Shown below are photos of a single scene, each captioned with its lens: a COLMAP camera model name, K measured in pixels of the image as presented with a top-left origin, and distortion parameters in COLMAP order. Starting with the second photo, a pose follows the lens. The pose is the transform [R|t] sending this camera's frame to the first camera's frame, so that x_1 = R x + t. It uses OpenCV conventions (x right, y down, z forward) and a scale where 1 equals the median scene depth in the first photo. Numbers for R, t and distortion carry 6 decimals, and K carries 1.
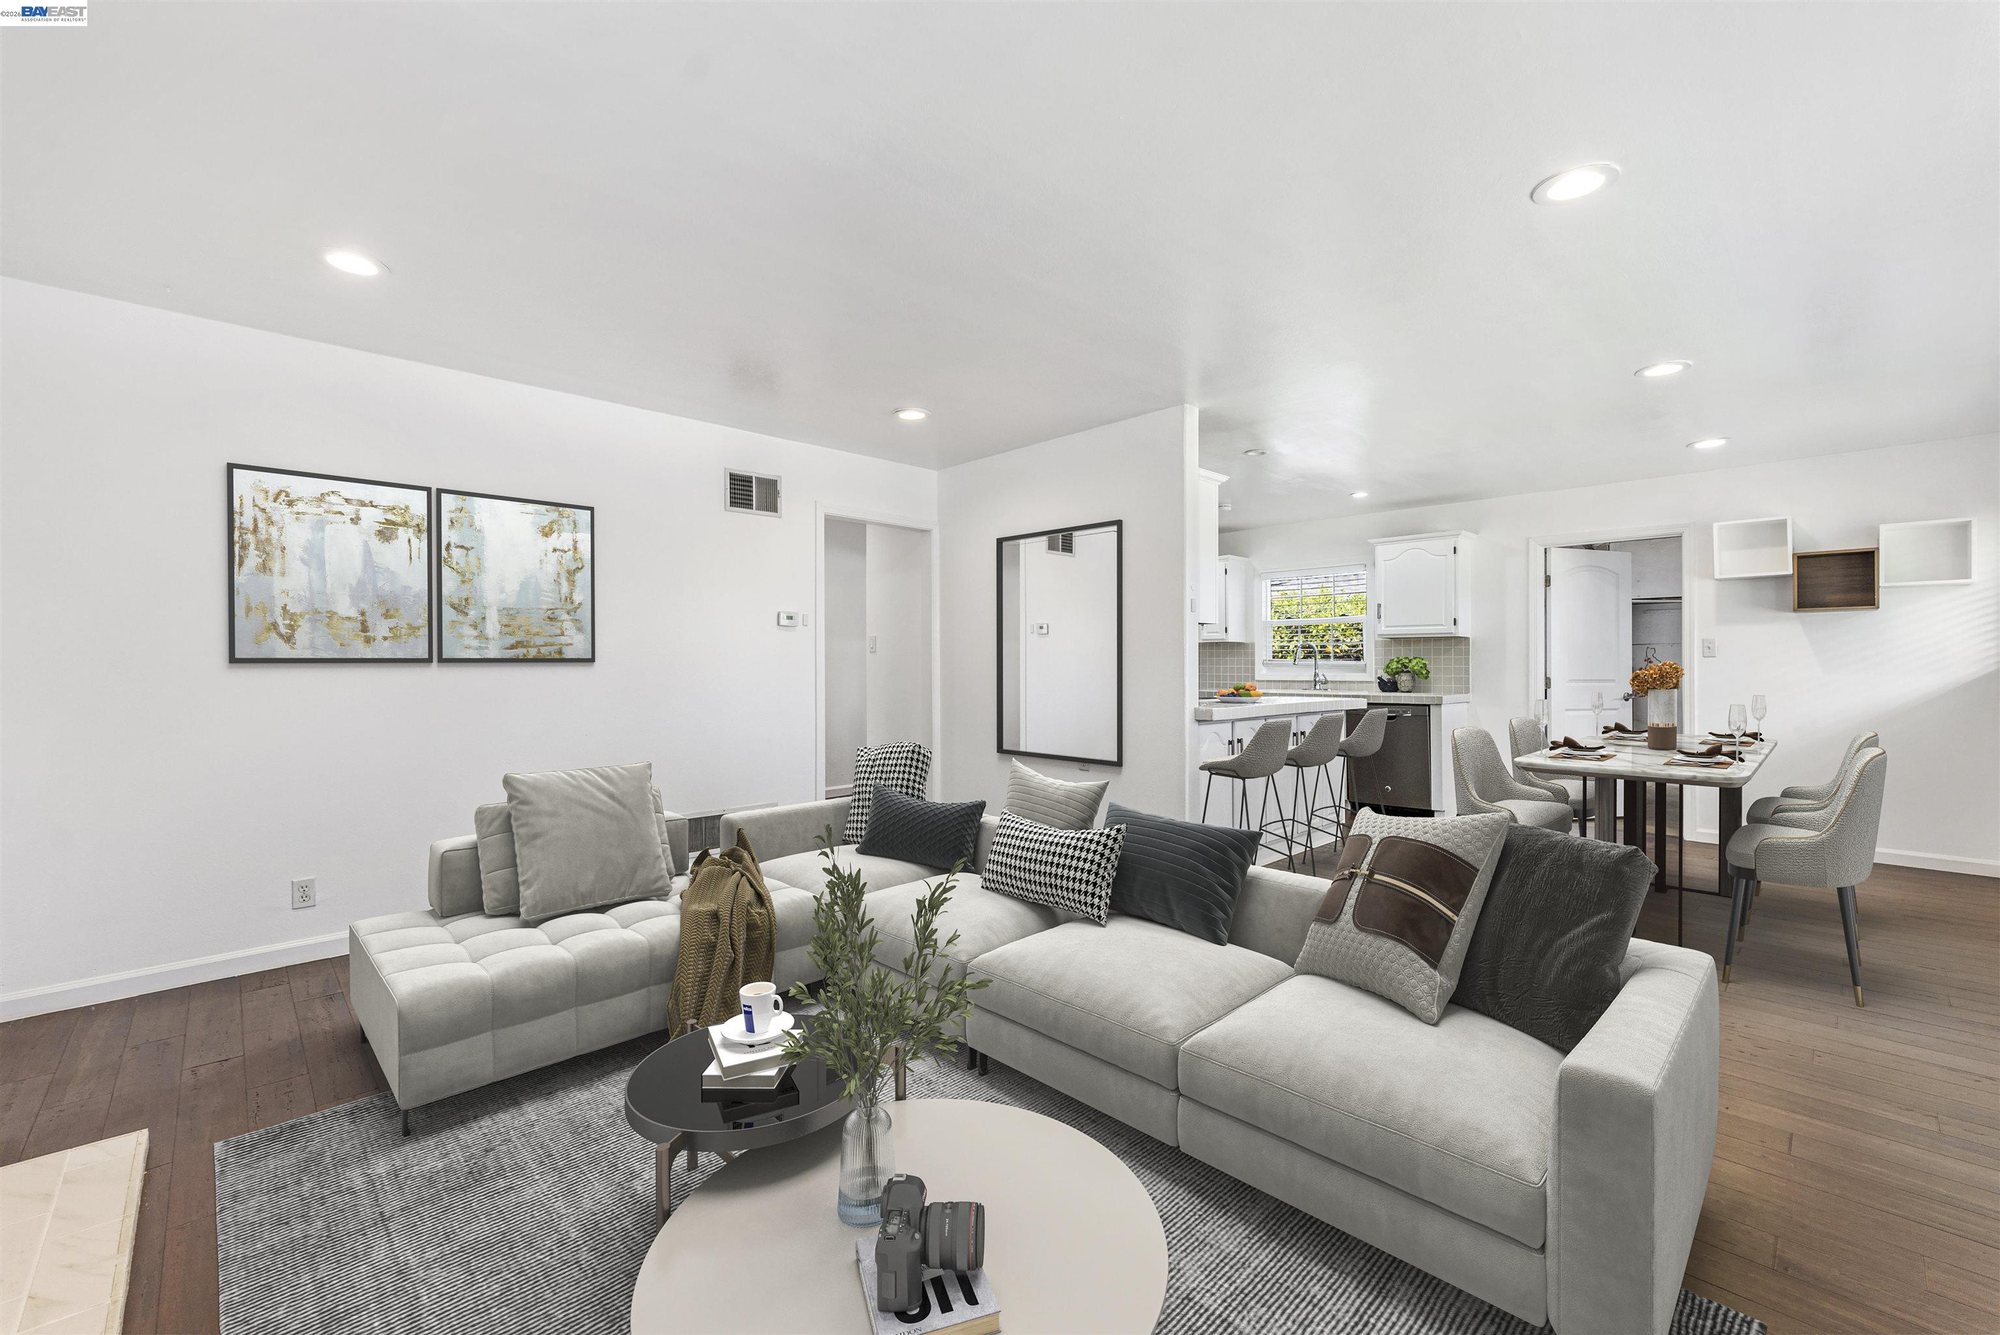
lens RADIAL K [[814.7, 0, 996.0], [0, 814.7, 671.7], [0, 0, 1]] dist [0.000060, 0.000785]
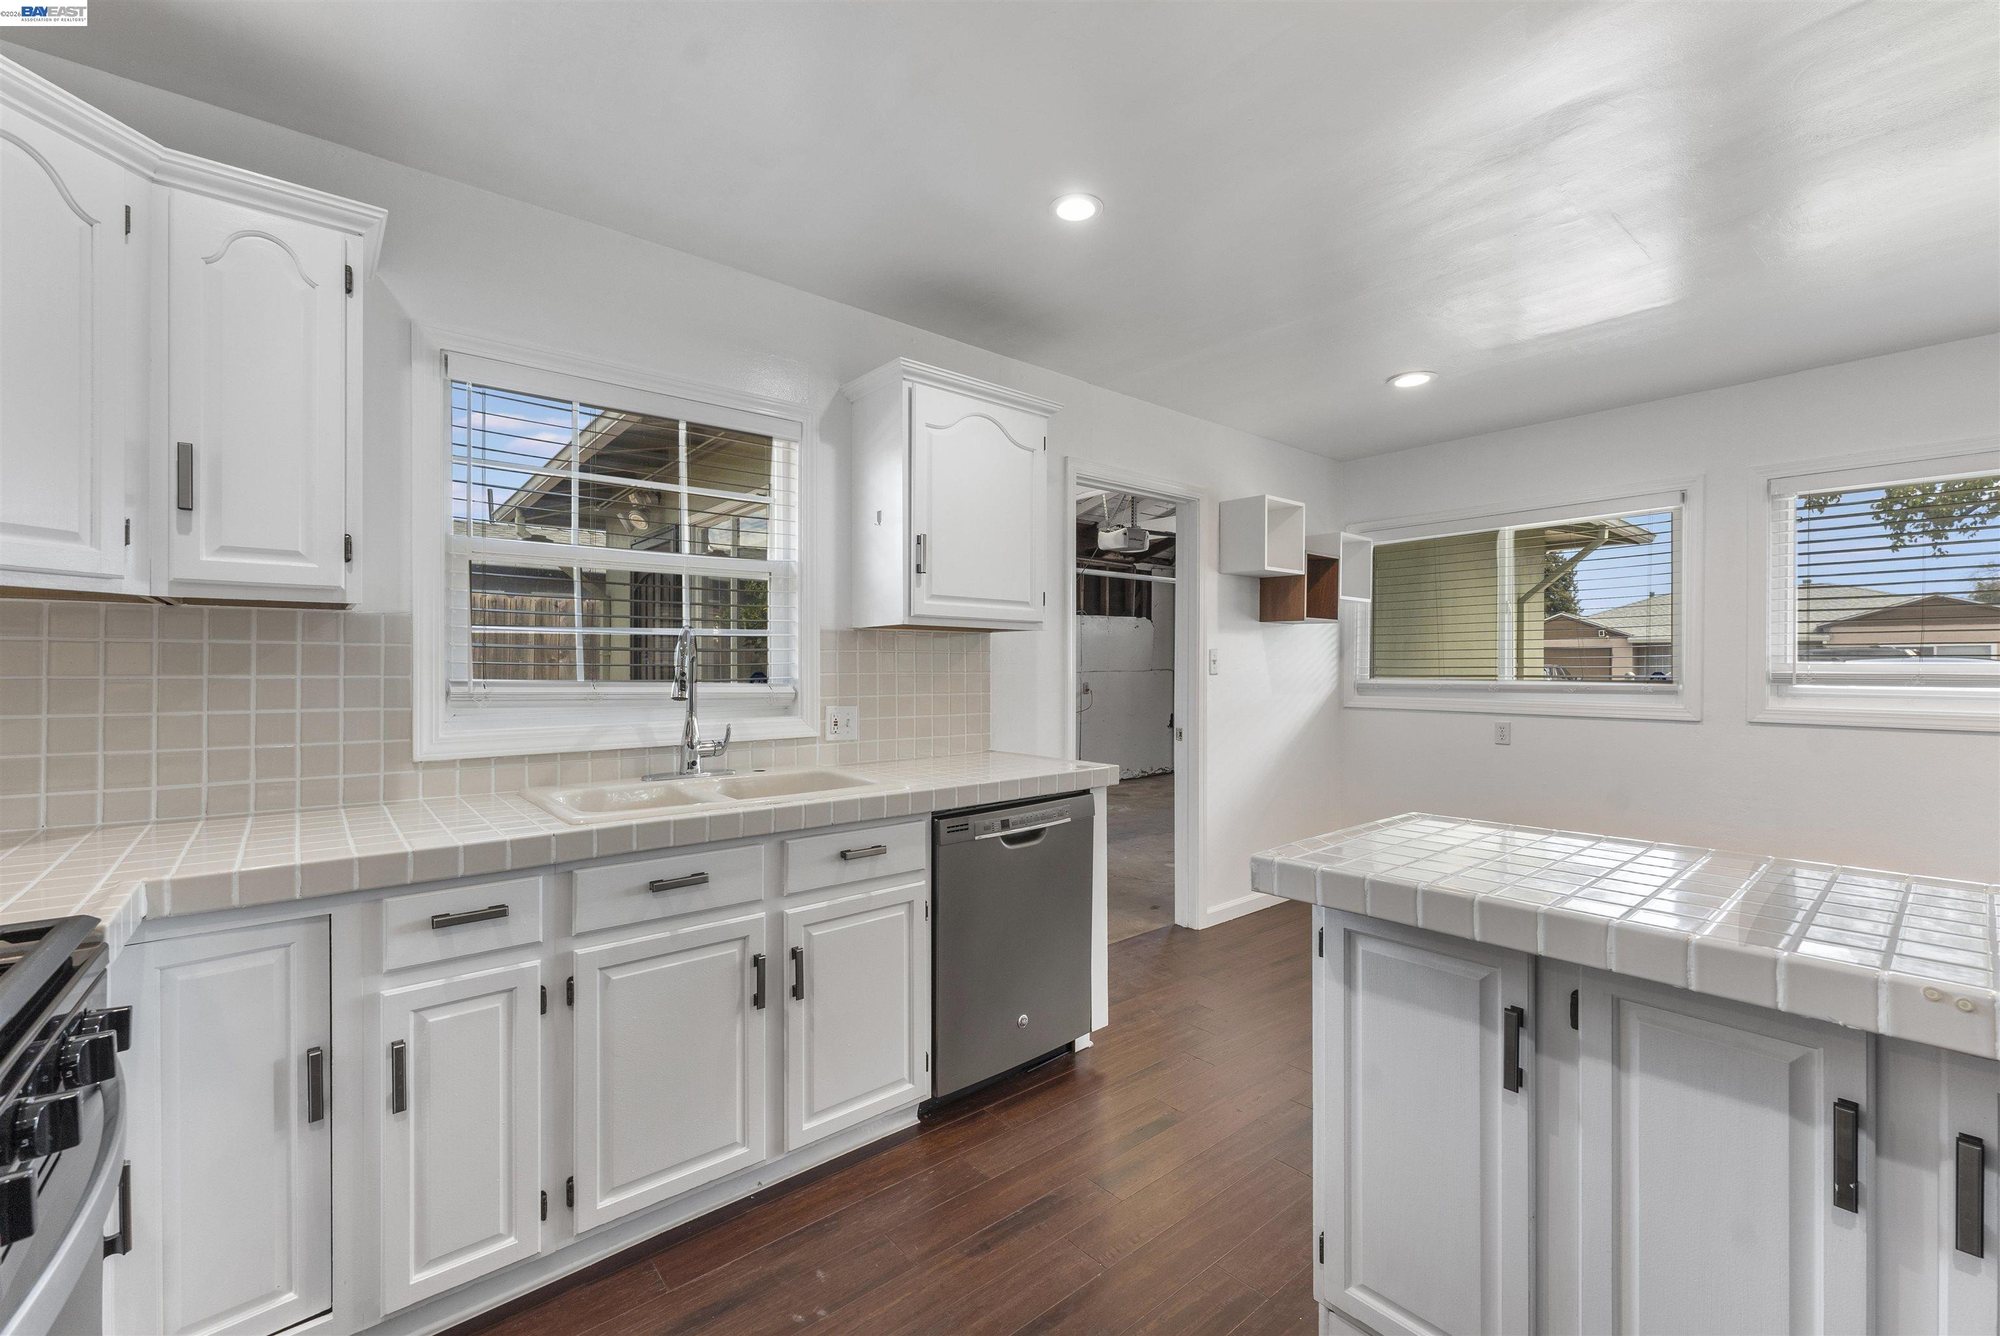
lens RADIAL K [[831.2, 0, 990.1], [0, 831.2, 668.3], [0, 0, 1]] dist [-0.004404, 0.000429]
pose [[0.074857, -0.001454, 0.997193, 0.108221], [0.005373, 0.999985, 0.001055, -0.026495], [-0.997180, 0.005279, 0.074864, 1.169915]]
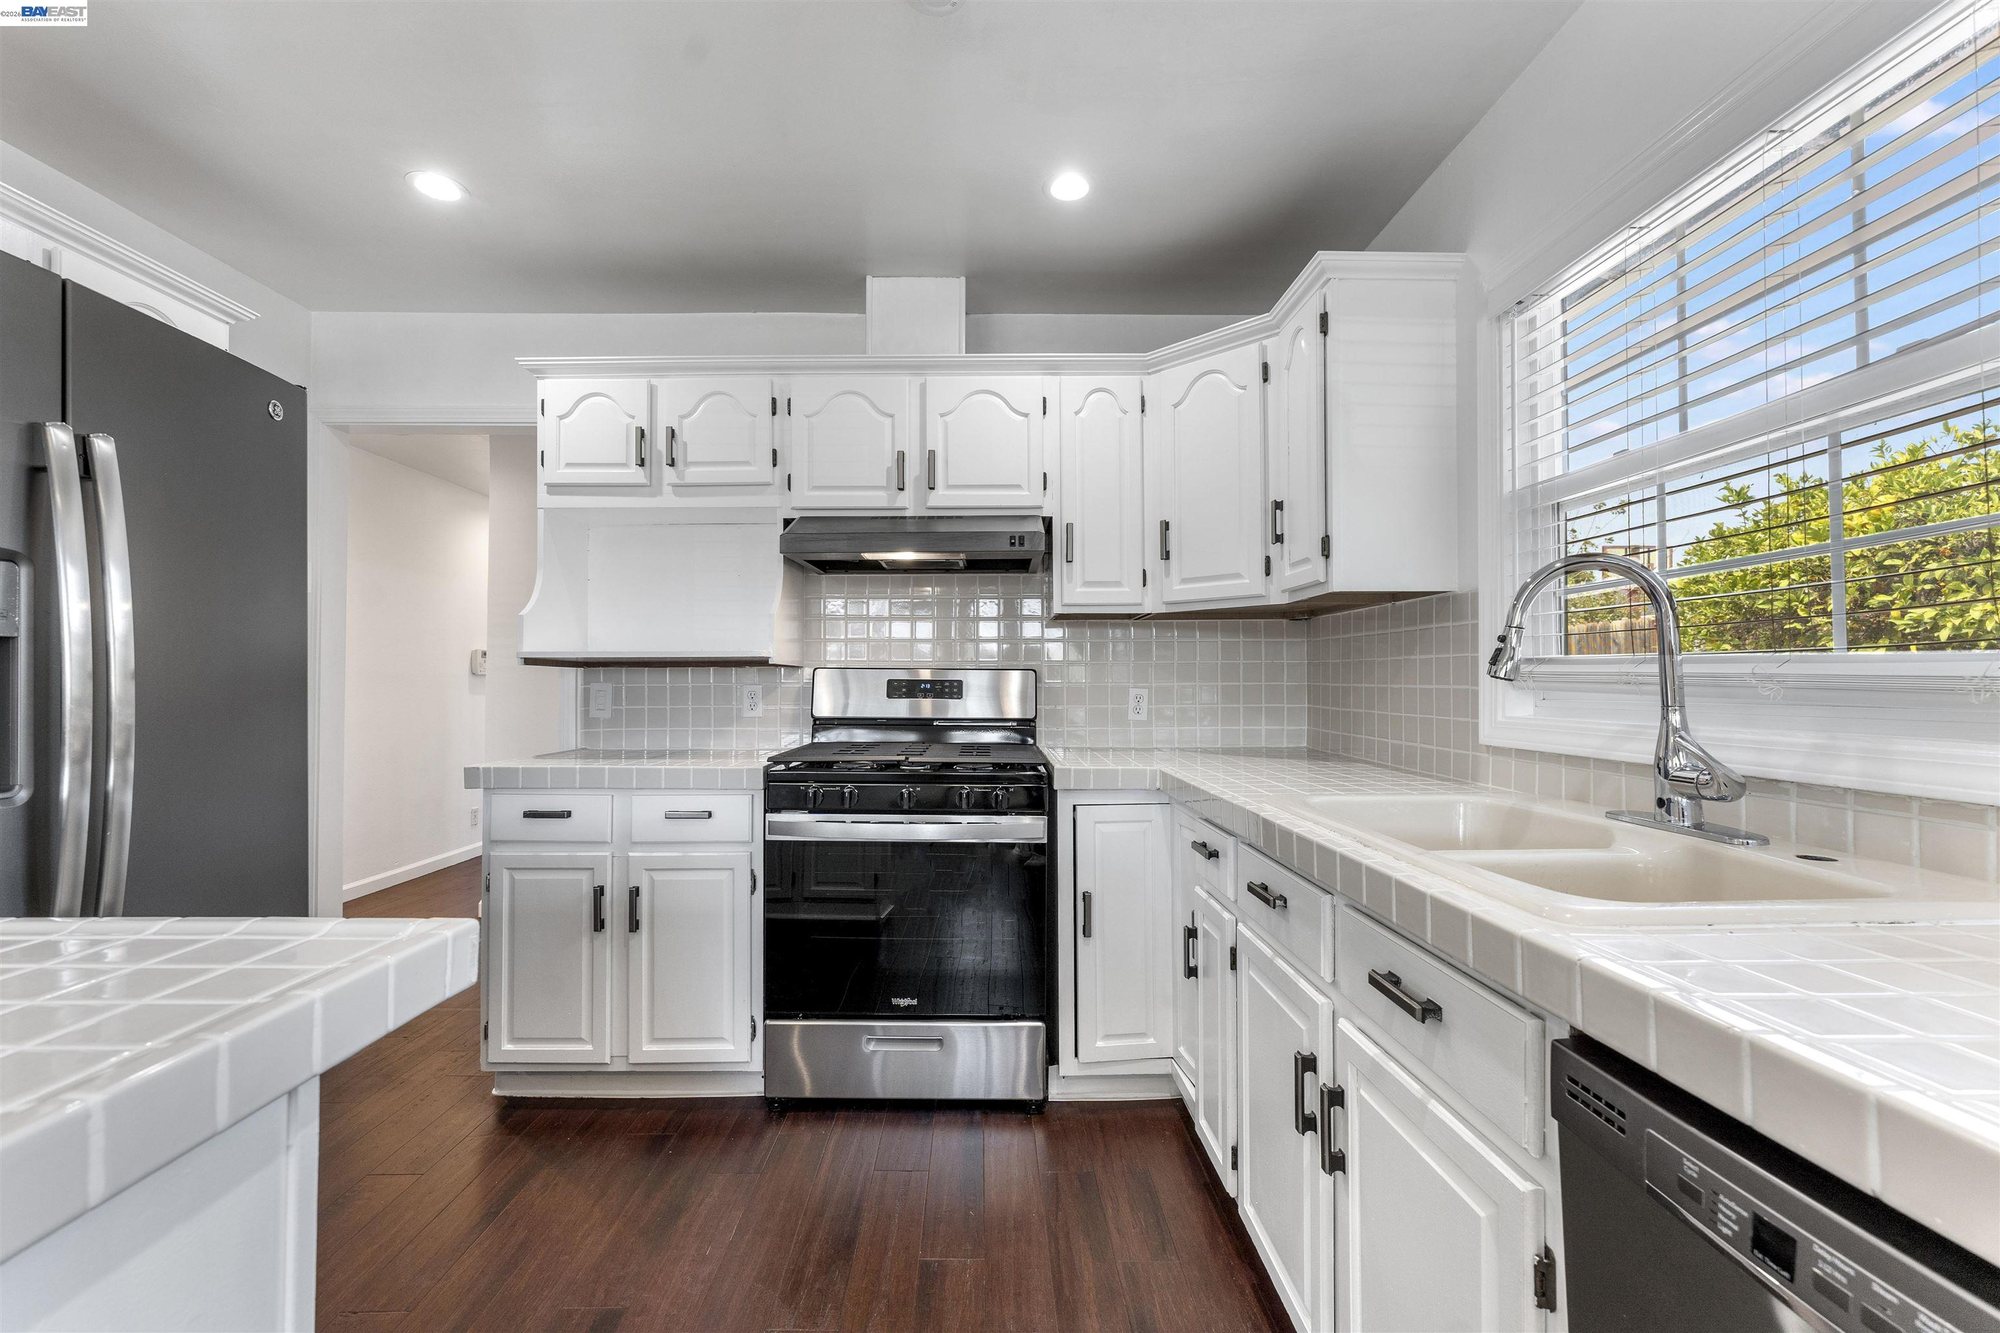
lens RADIAL K [[831.2, 0, 990.1], [0, 831.2, 666.8], [0, 0, 1]] dist [-0.004404, 0.000429]
pose [[0.722723, -0.012087, -0.691032, 0.557792], [-0.003738, 0.999764, -0.021397, -0.009707], [0.691127, 0.018047, 0.722508, 1.057812]]
